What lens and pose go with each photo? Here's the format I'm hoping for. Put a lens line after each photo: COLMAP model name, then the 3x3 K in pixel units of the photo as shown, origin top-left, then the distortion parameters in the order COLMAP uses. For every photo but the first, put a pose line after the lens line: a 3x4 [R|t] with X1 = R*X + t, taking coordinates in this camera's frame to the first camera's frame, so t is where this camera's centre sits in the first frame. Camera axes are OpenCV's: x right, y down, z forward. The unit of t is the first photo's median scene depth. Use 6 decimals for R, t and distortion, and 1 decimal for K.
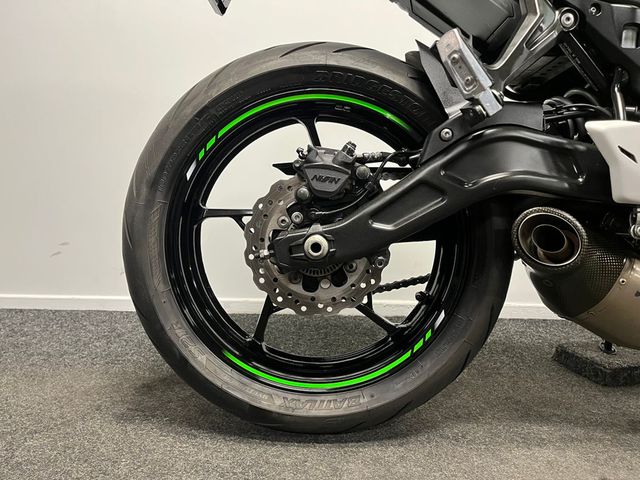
lens RADIAL K [[481.4, 0, 320.0], [0, 481.4, 240.0], [0, 0, 1]] dist [0.077867, -0.104997]
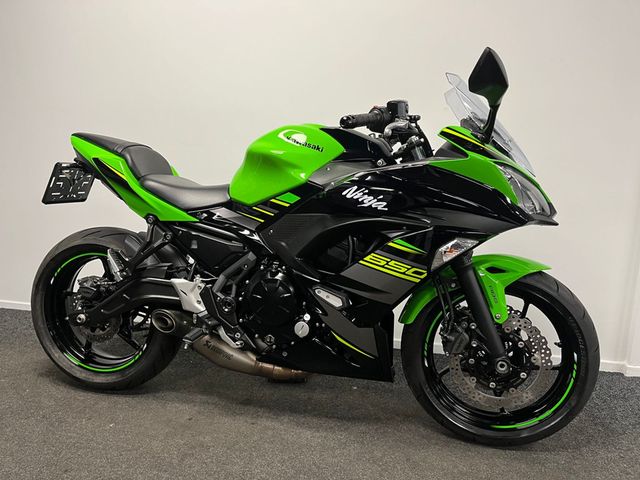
lens RADIAL K [[481.4, 0, 320.0], [0, 481.4, 240.0], [0, 0, 1]] dist [0.077867, -0.104997]
pose [[0.975989, 0.035836, -0.214852, 1.611062], [-0.024751, 0.998231, 0.054063, -0.521434], [0.216410, -0.047448, 0.975149, -1.140423]]
